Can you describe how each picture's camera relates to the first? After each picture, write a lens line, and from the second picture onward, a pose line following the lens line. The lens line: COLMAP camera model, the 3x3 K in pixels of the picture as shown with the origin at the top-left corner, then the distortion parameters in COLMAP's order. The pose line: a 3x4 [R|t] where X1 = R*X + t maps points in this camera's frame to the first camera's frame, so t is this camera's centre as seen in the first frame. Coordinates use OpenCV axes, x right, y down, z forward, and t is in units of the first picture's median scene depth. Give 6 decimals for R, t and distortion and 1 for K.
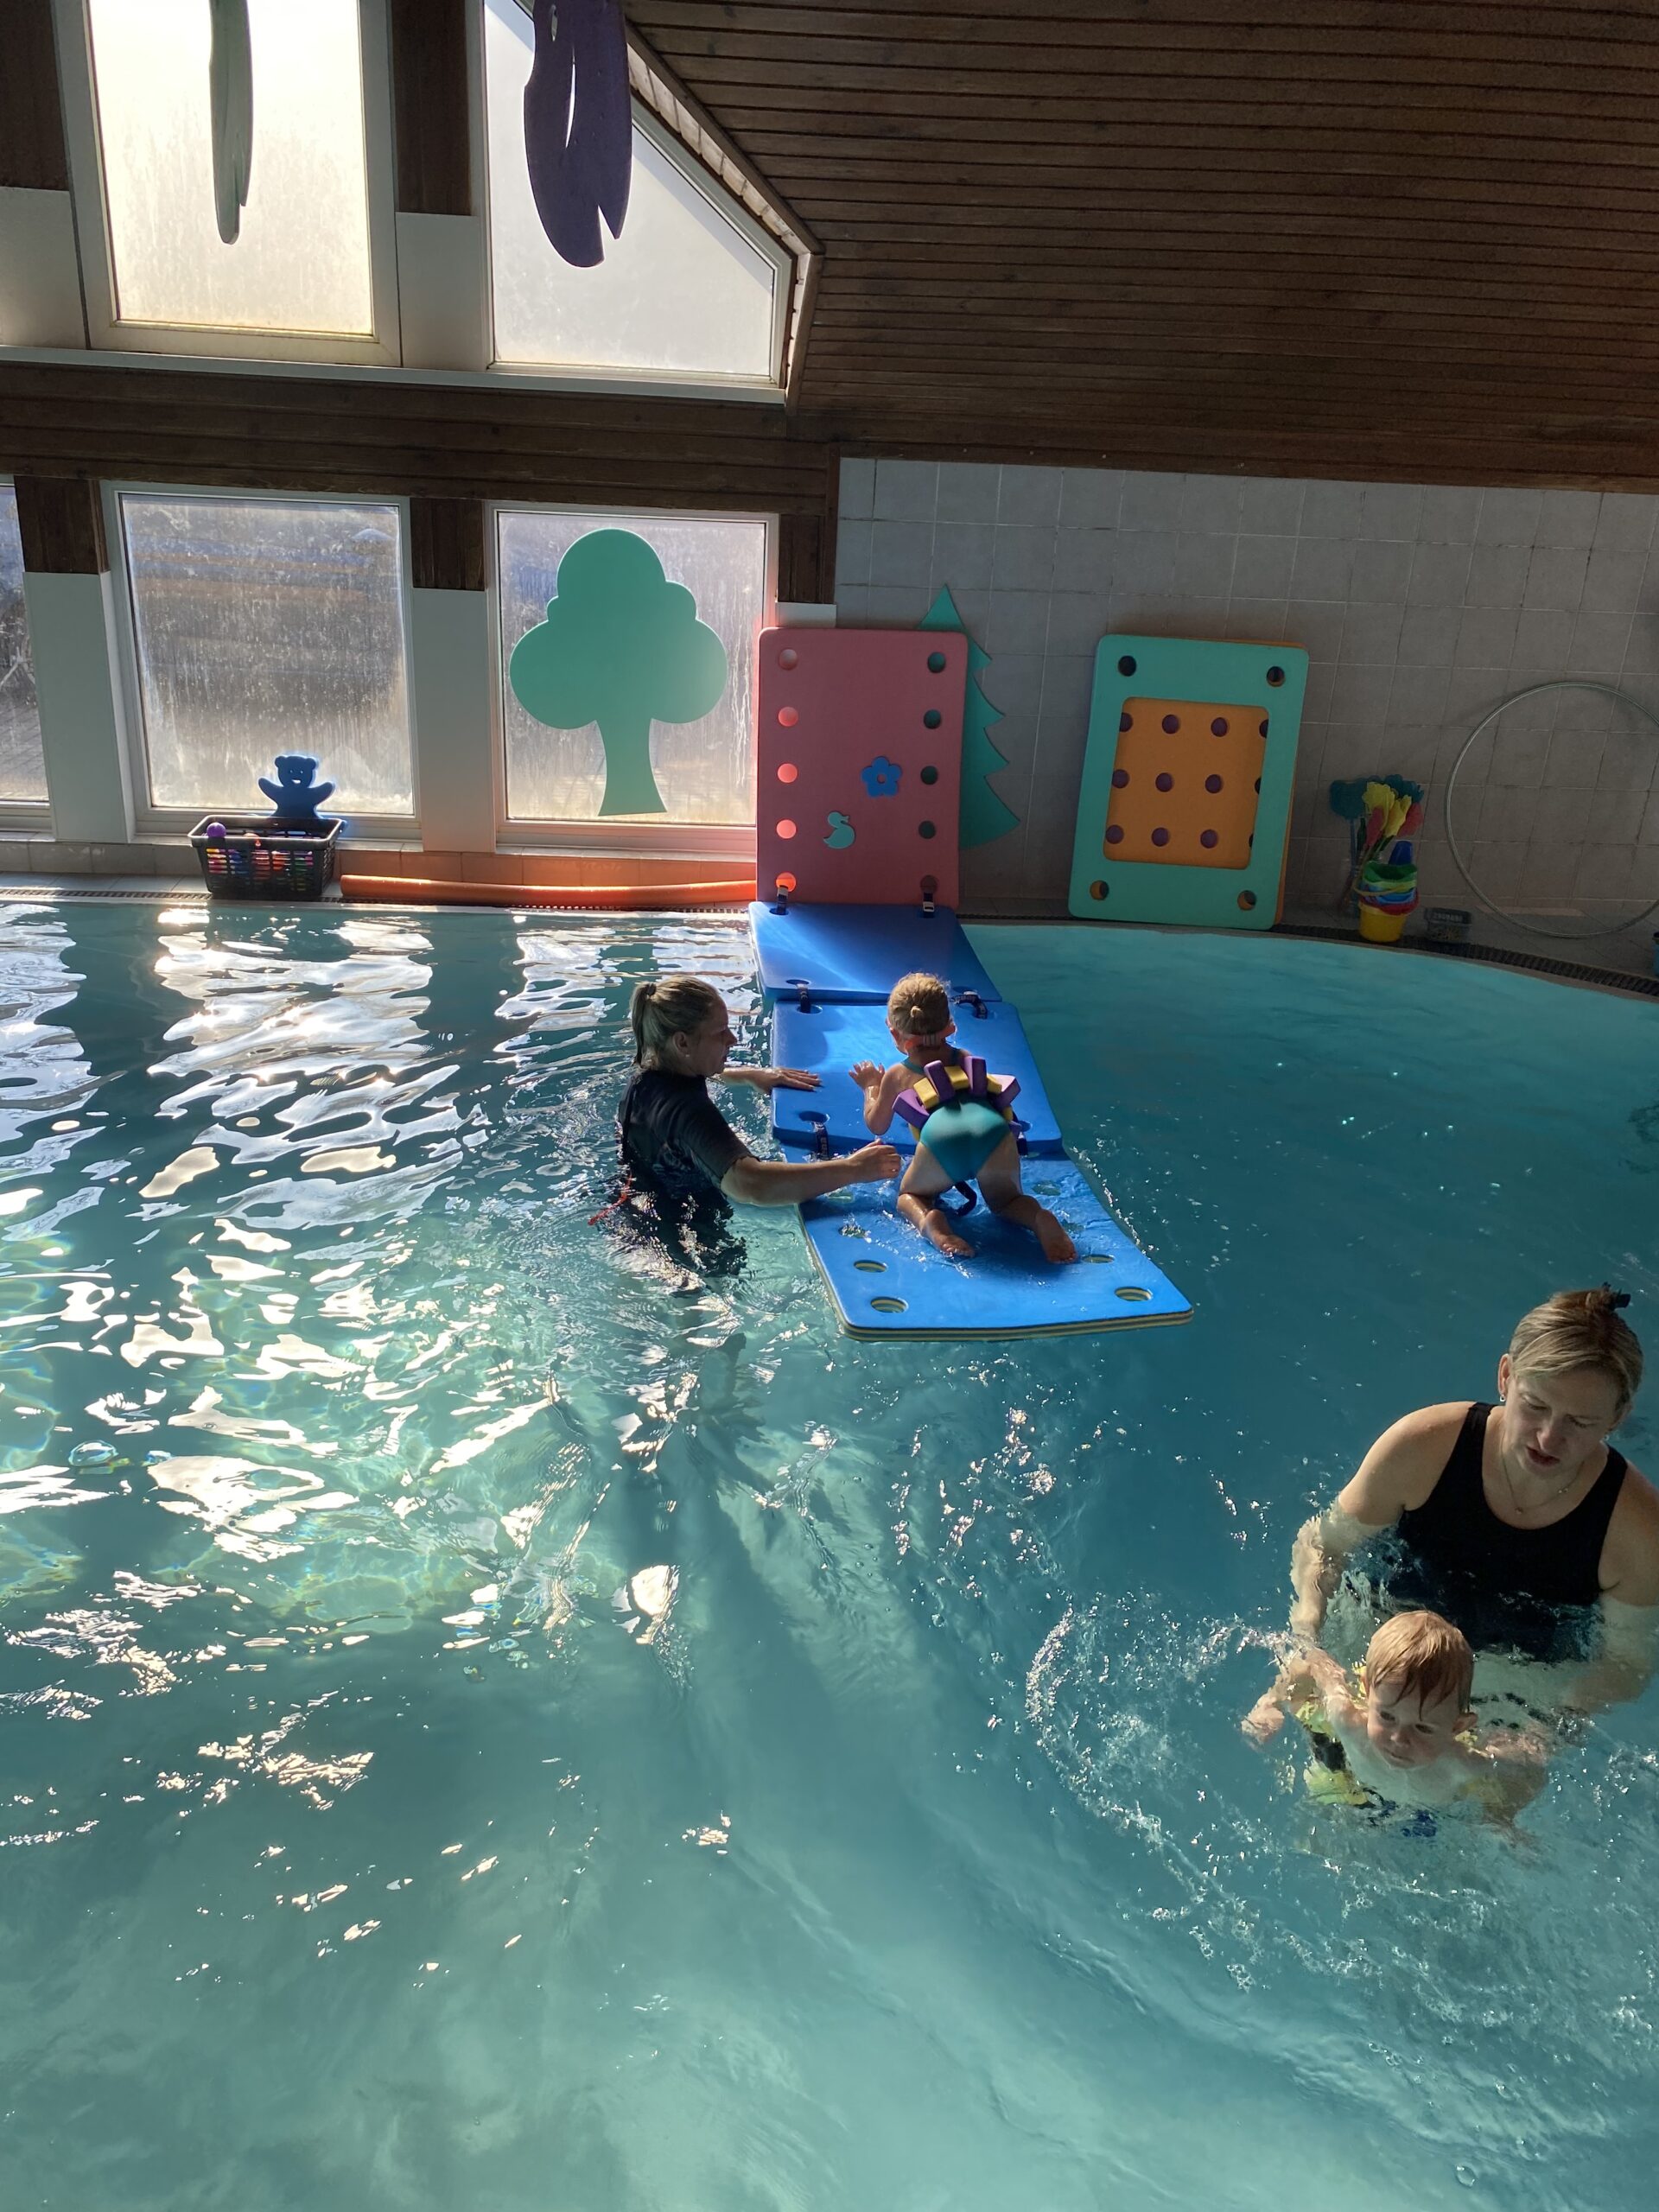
lens RADIAL K [[1678.0, 0, 847.2], [0, 1678.0, 1078.0], [0, 0, 1]] dist [0.012381, -0.010710]
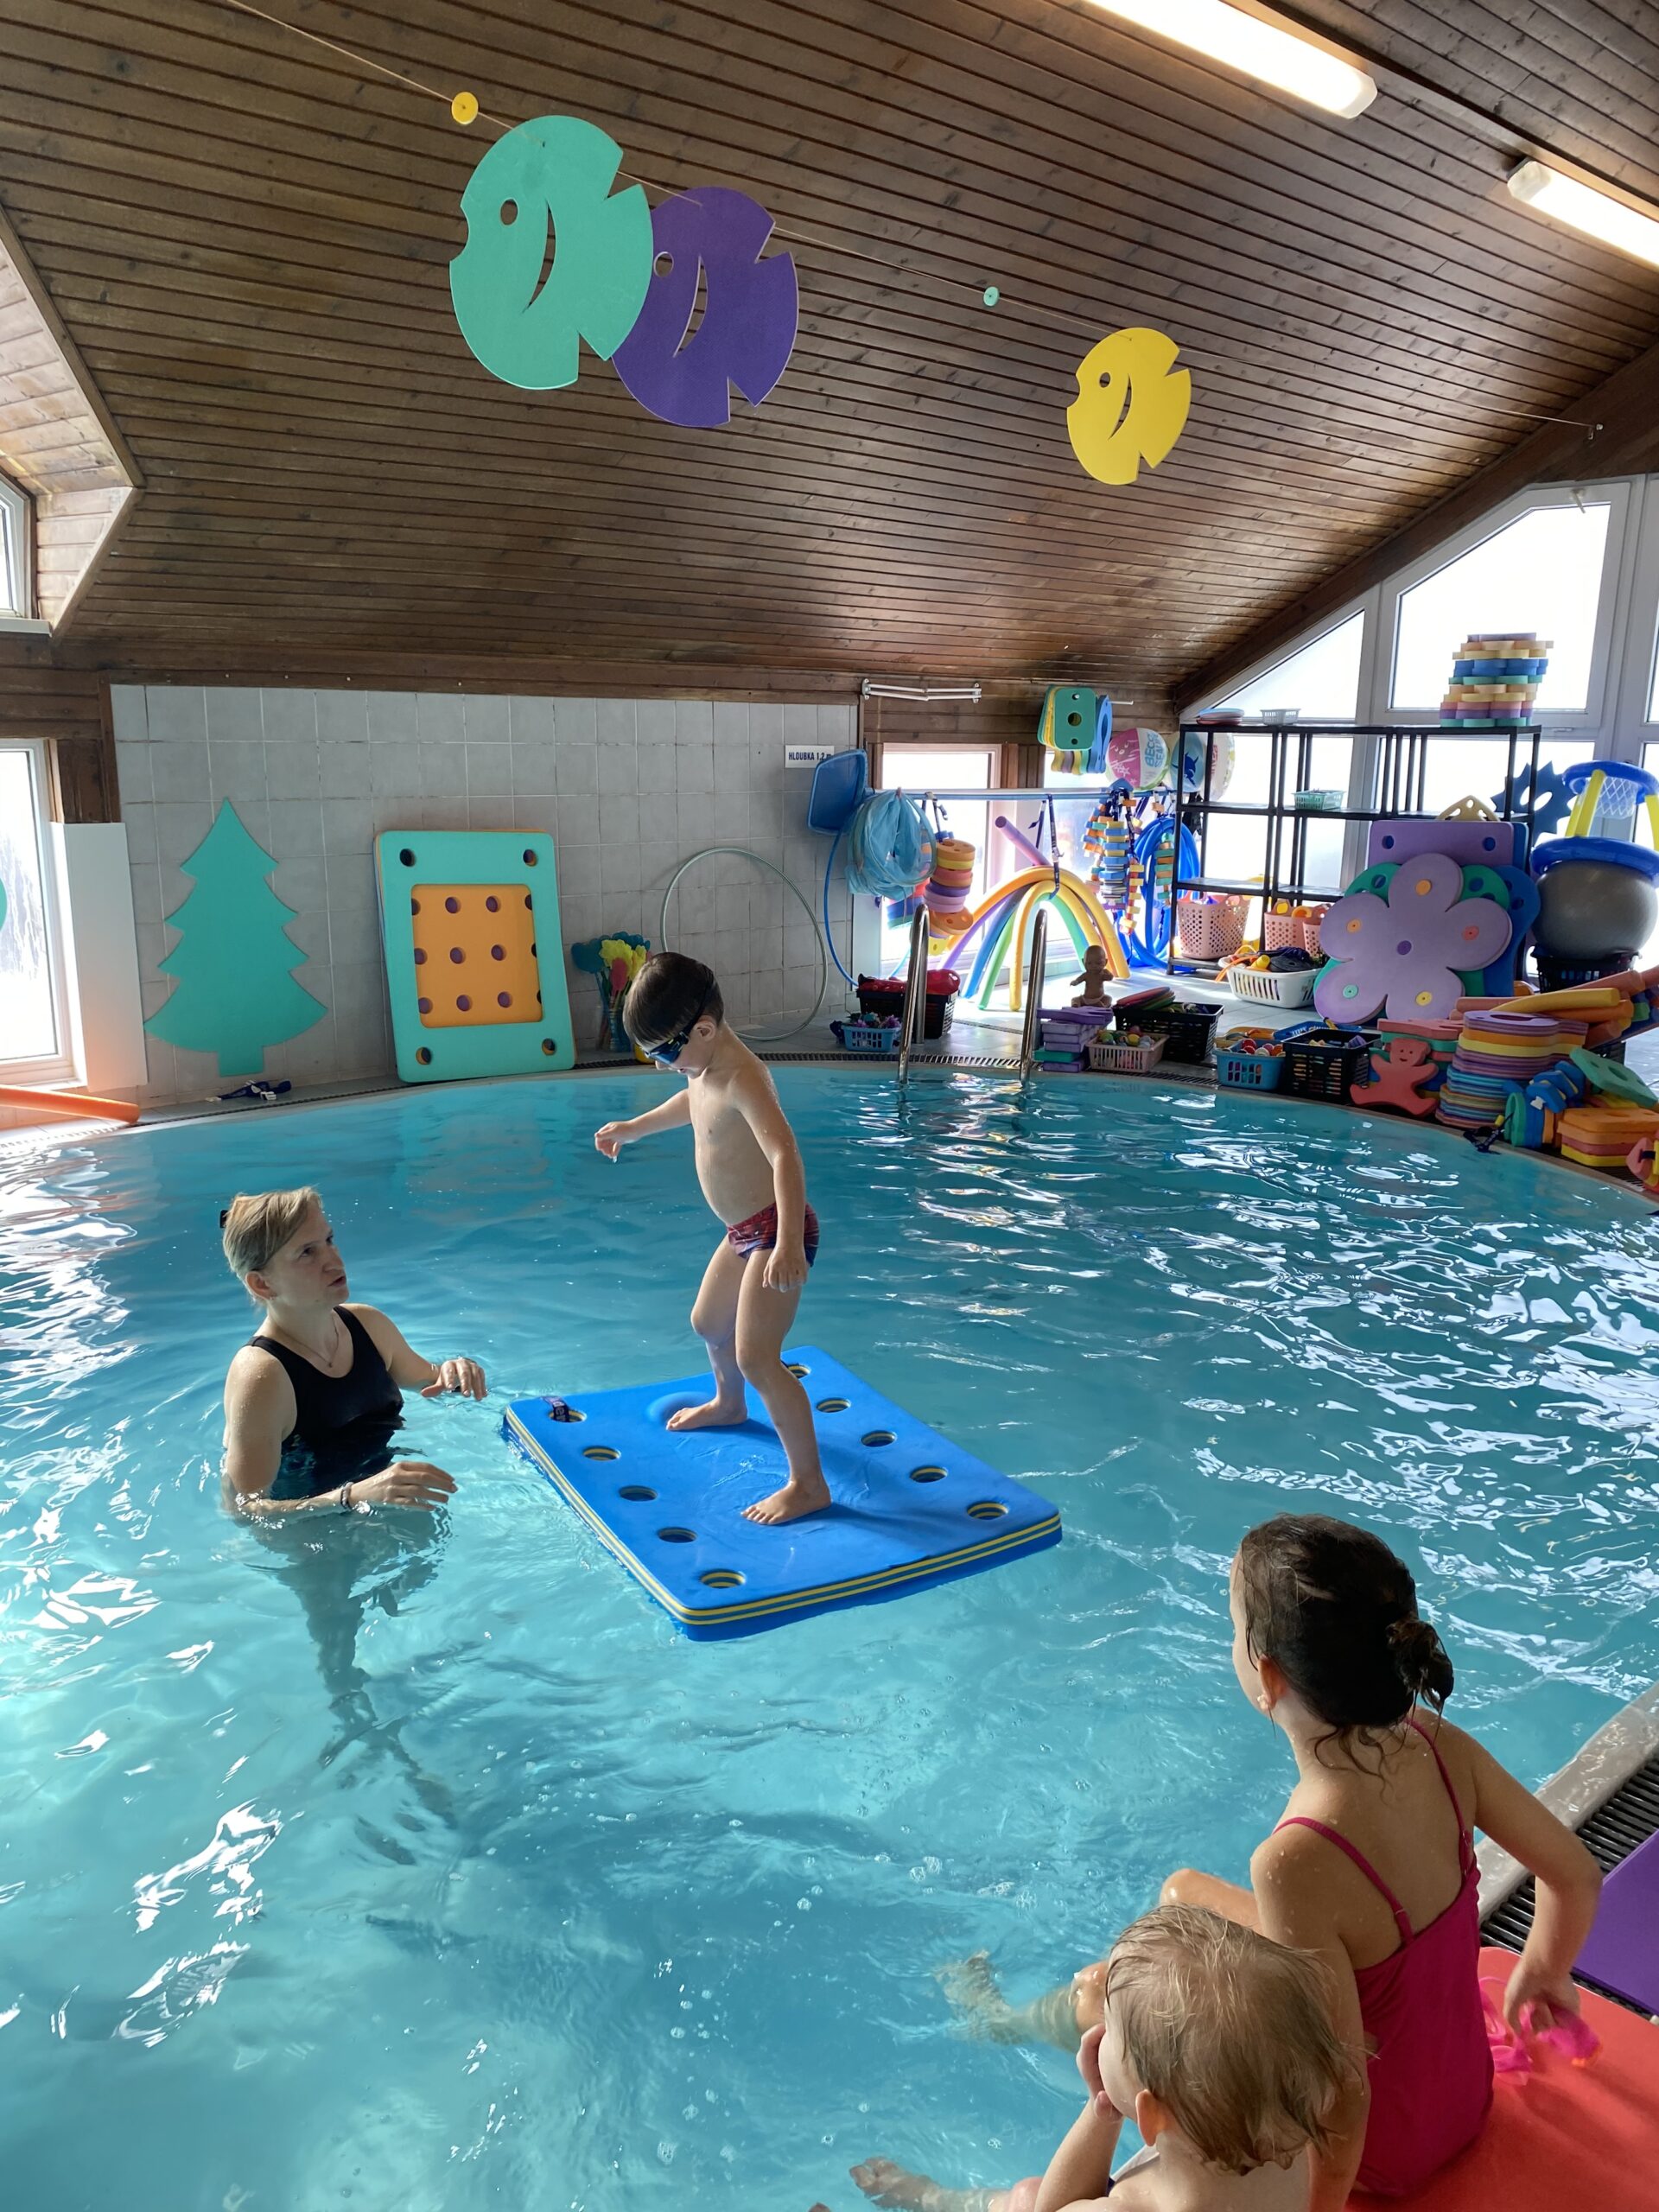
lens RADIAL K [[1678.0, 0, 829.2], [0, 1678.0, 1124.5], [0, 0, 1]] dist [0.012381, -0.010710]
pose [[0.788457, -0.175858, 0.589414, -0.305405], [0.255509, 0.965309, -0.053783, 0.059884], [-0.559509, 0.193007, 0.806039, -0.029058]]
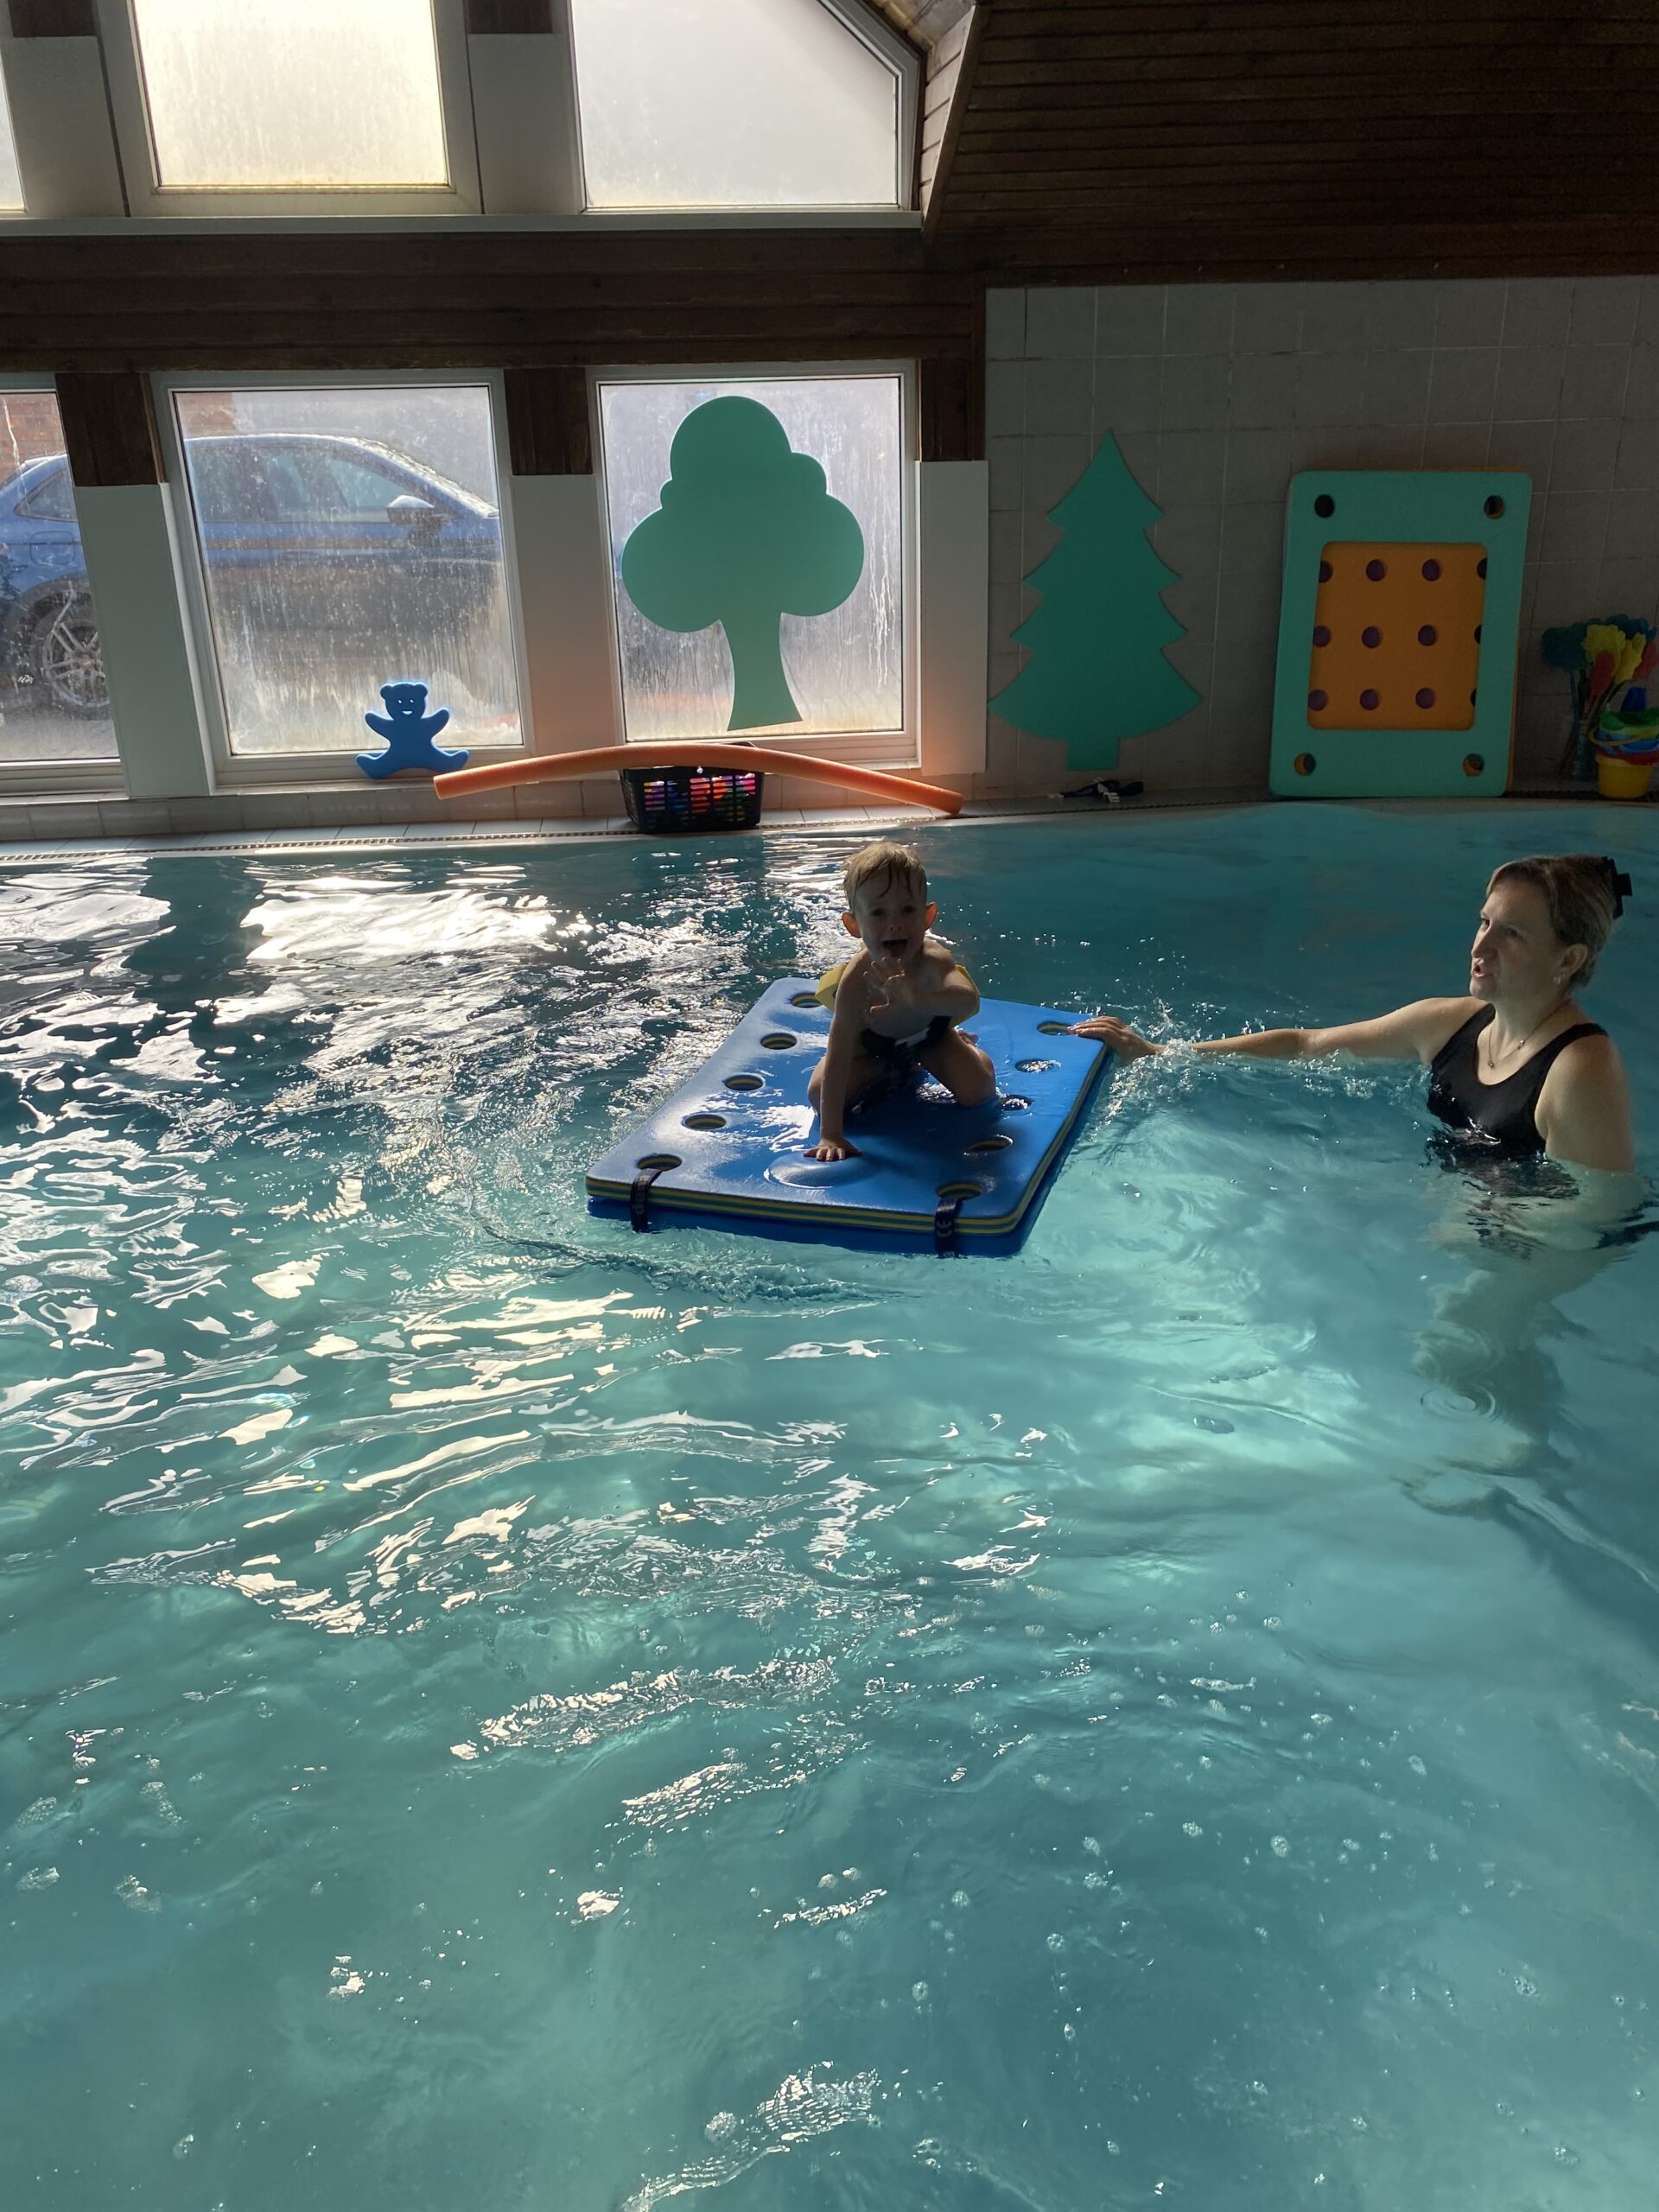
lens RADIAL K [[1678.0, 0, 862.5], [0, 1678.0, 1120.8], [0, 0, 1]] dist [0.012381, -0.010710]
pose [[0.997078, -0.076387, -0.001093, -0.098474], [0.076393, 0.997049, 0.007529, 0.052357], [0.000515, -0.007590, 0.999971, 0.113670]]
